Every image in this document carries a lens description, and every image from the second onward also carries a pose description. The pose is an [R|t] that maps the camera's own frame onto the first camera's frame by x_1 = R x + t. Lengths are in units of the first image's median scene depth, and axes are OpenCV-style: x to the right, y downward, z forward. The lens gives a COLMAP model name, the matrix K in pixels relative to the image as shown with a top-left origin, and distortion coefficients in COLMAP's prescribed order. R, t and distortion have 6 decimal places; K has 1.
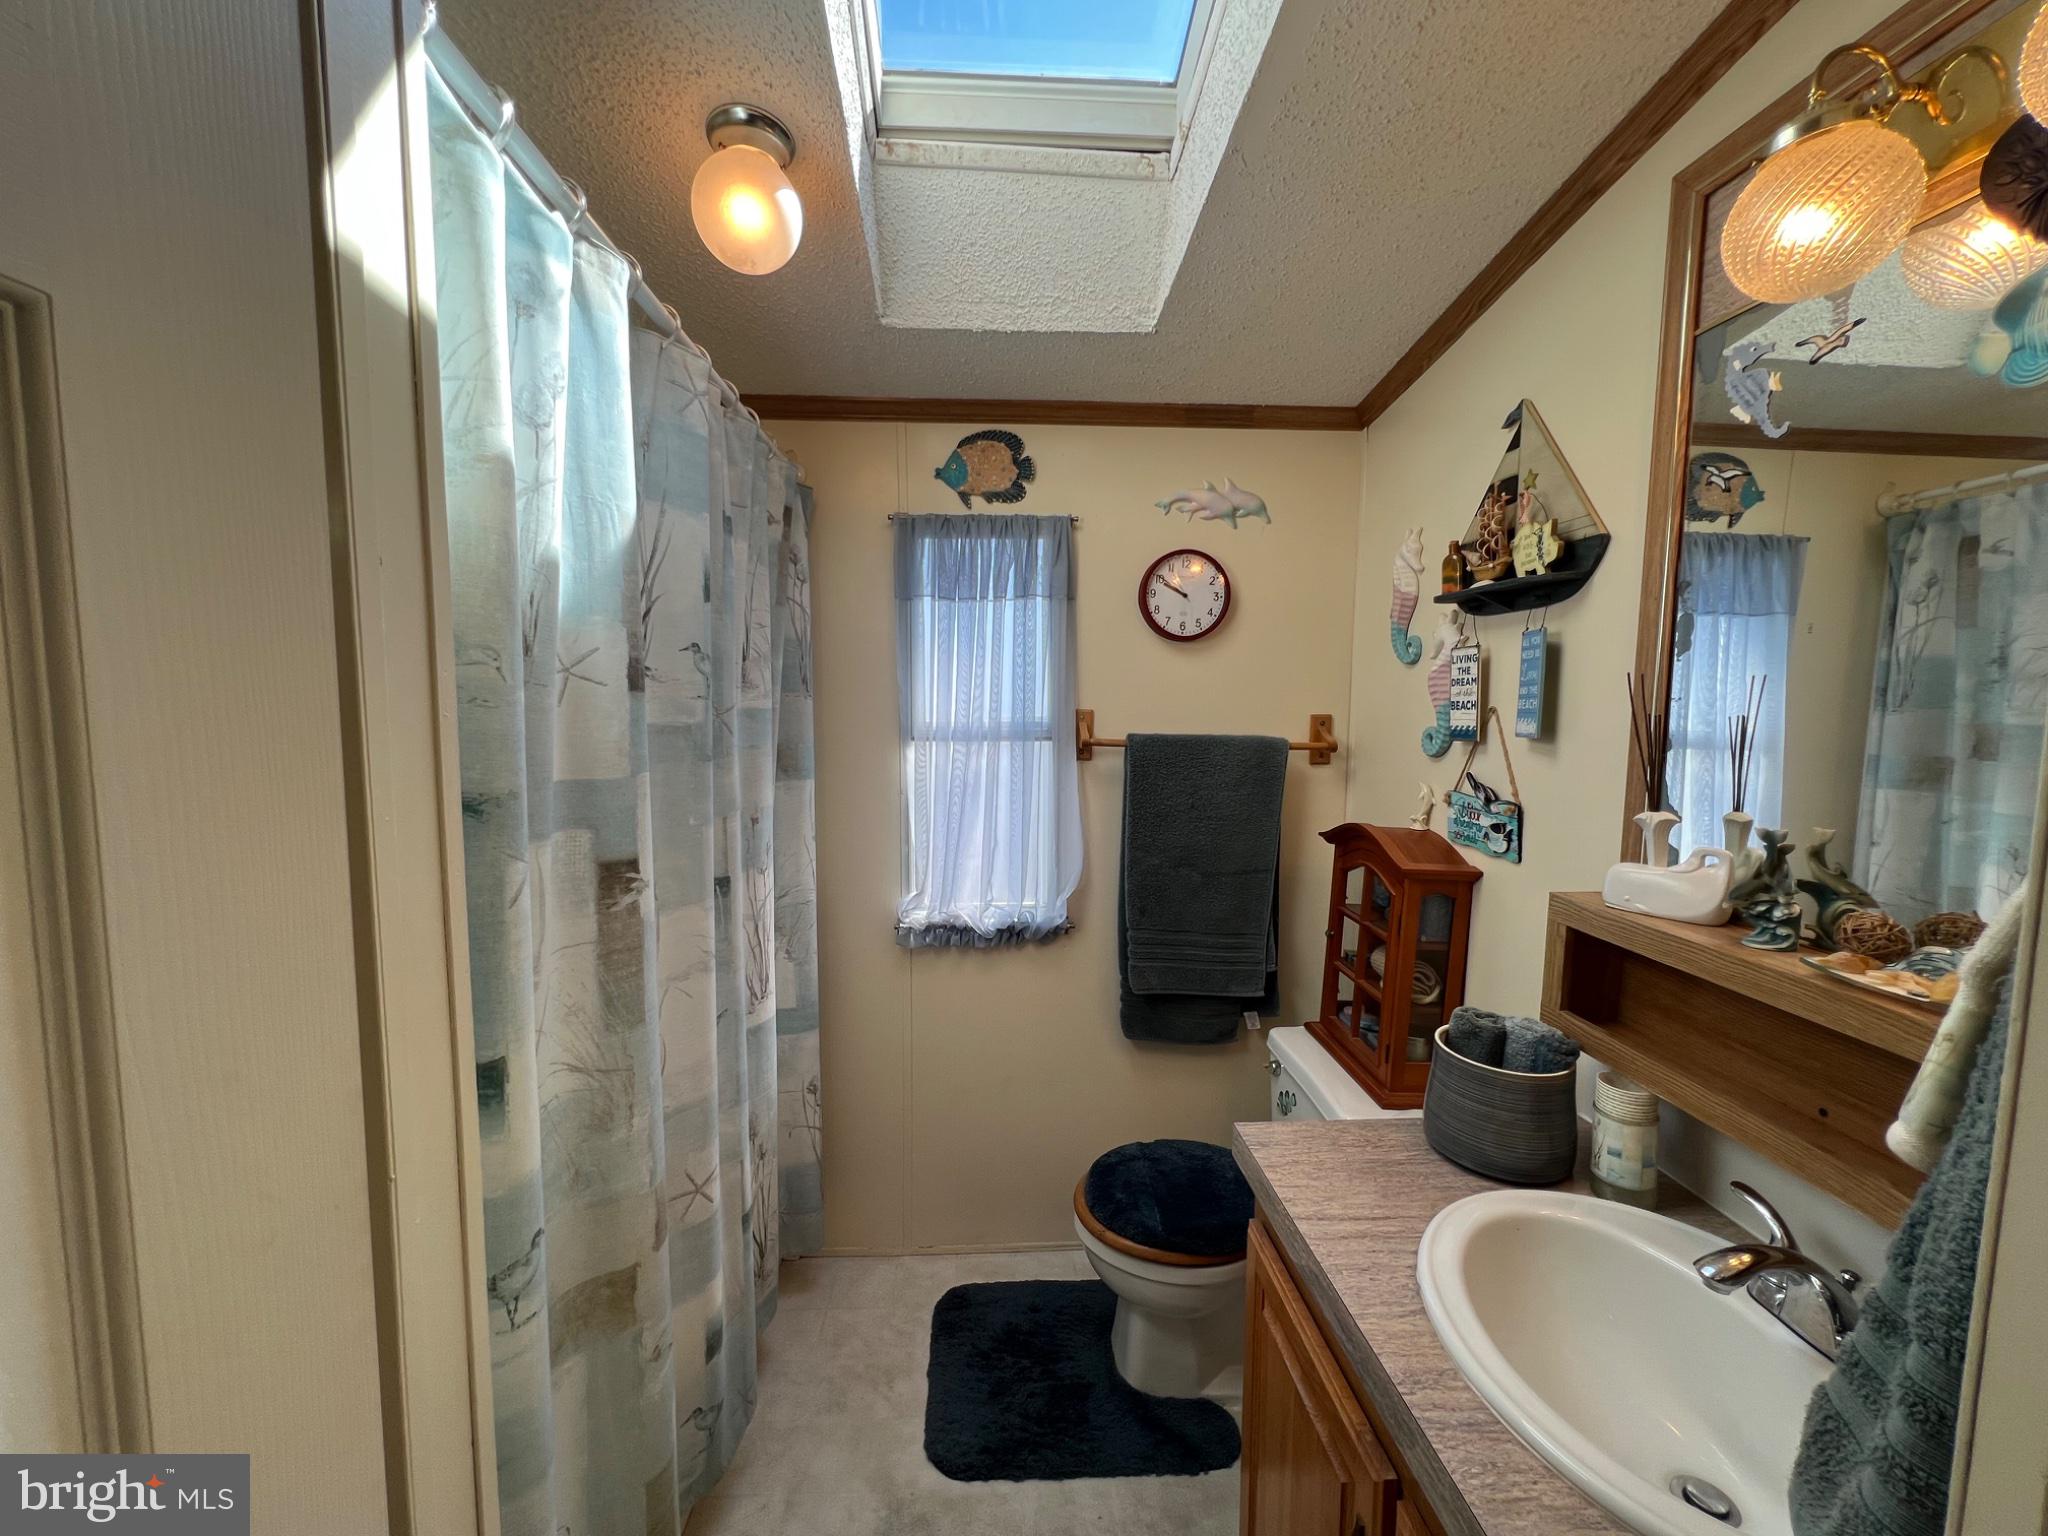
lens RADIAL K [[821.6, 0, 1019.9], [0, 821.6, 768.3], [0, 0, 1]] dist [-0.002411, 0.000563]
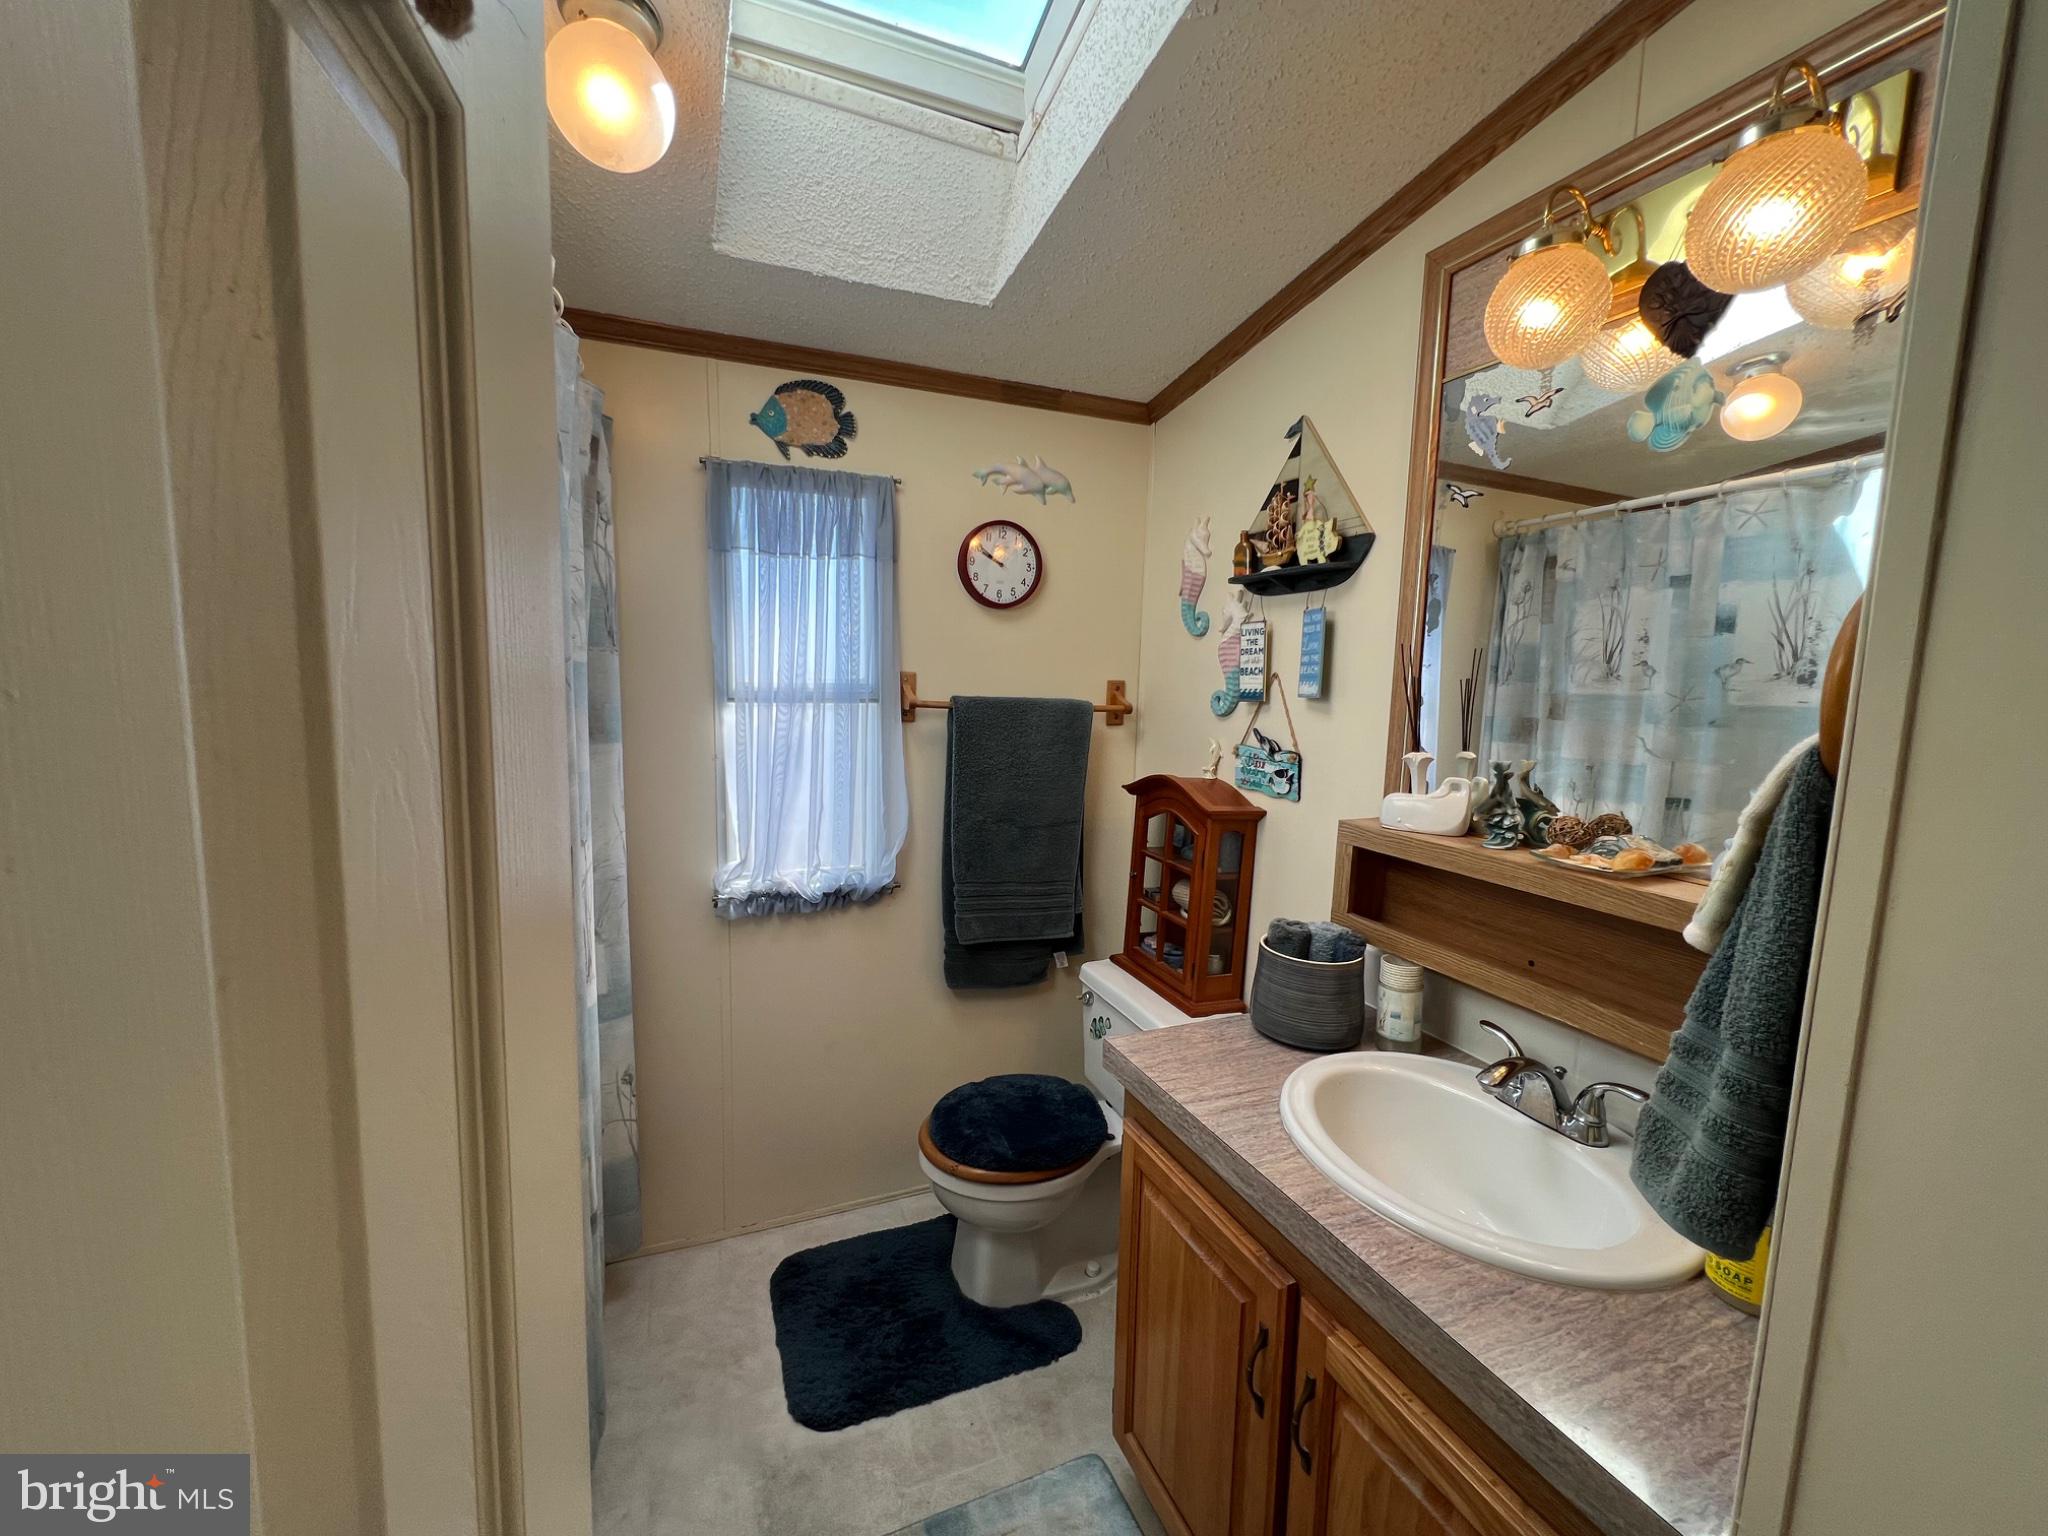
lens RADIAL K [[821.6, 0, 1019.9], [0, 821.6, 768.3], [0, 0, 1]] dist [-0.002411, 0.000563]
pose [[0.942498, -0.021360, 0.333530, -0.157113], [0.010640, 0.999367, 0.033933, 0.017370], [-0.334043, -0.028433, 0.942129, -0.006864]]
